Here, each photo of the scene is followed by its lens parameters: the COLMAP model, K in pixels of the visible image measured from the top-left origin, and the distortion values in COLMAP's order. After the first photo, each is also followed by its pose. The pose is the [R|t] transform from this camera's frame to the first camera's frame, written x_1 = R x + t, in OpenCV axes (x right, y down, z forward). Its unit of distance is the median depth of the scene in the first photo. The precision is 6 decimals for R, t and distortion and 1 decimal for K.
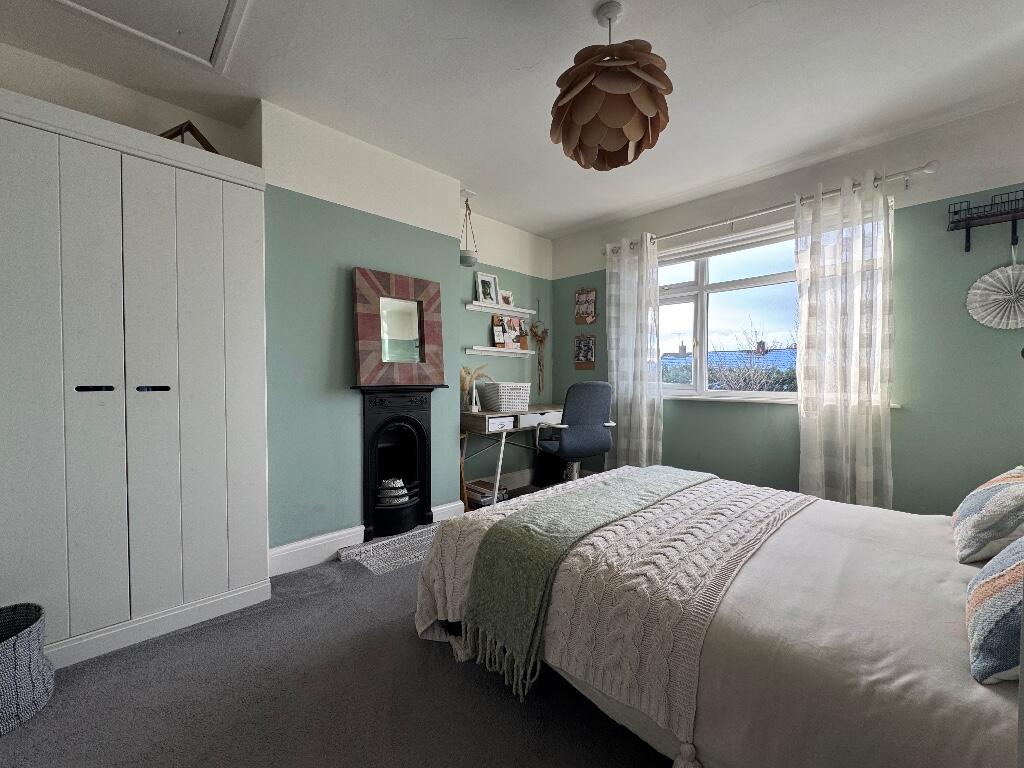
lens RADIAL K [[405.6, 0, 514.2], [0, 405.6, 380.7], [0, 0, 1]] dist [-0.002182, 0.000362]
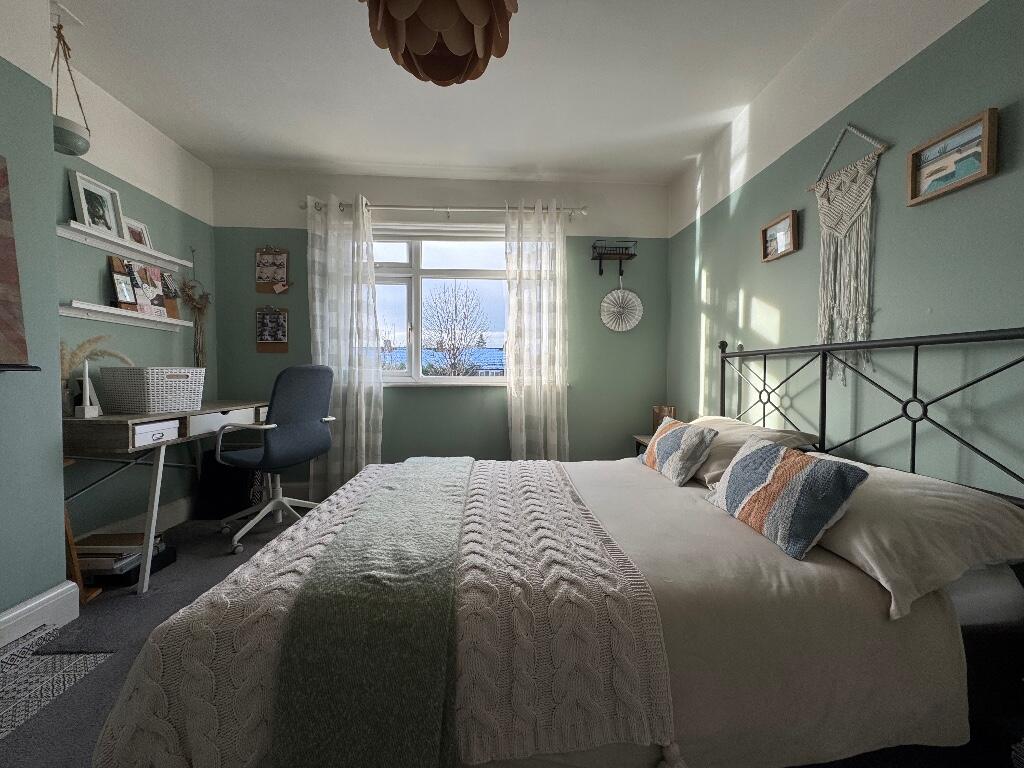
lens RADIAL K [[405.6, 0, 508.7], [0, 405.6, 383.4], [0, 0, 1]] dist [-0.002182, 0.000362]
pose [[0.664441, -0.020028, 0.747072, -0.133675], [0.005725, 0.999748, 0.021711, 0.021881], [-0.747319, -0.010149, 0.664388, 0.195440]]
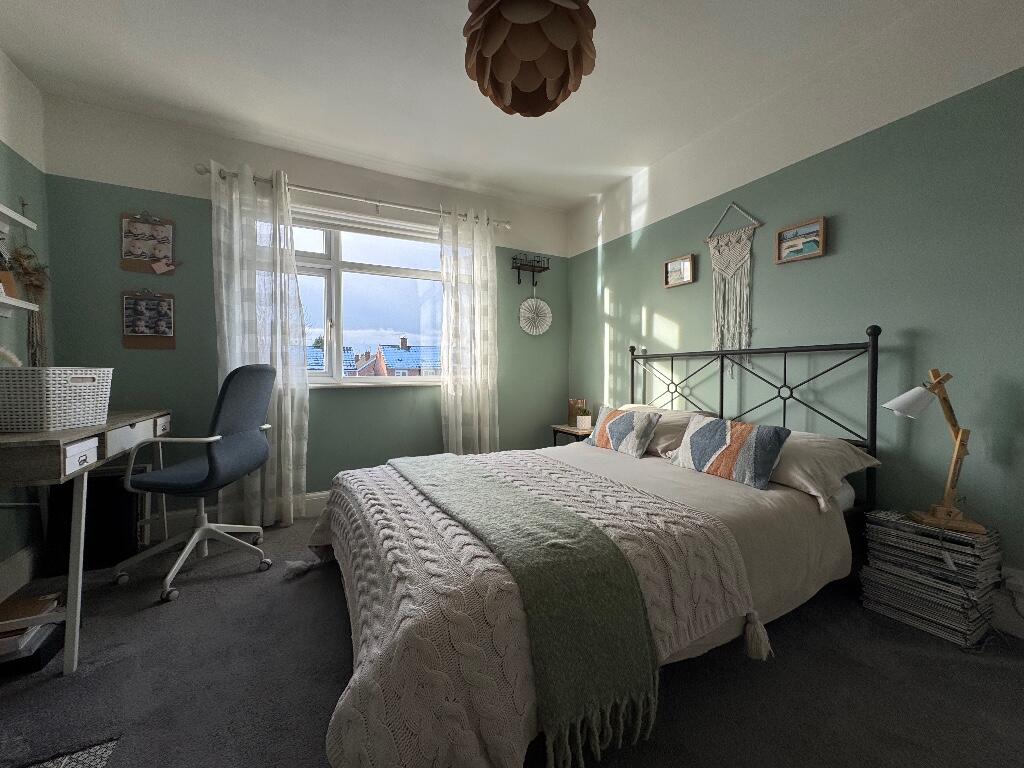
lens RADIAL K [[405.6, 0, 507.7], [0, 405.6, 382.6], [0, 0, 1]] dist [-0.002182, 0.000362]
pose [[0.293258, -0.028322, 0.955614, -0.319946], [0.014364, 0.999579, 0.025217, 0.020594], [-0.955925, 0.006331, 0.293542, 0.399283]]
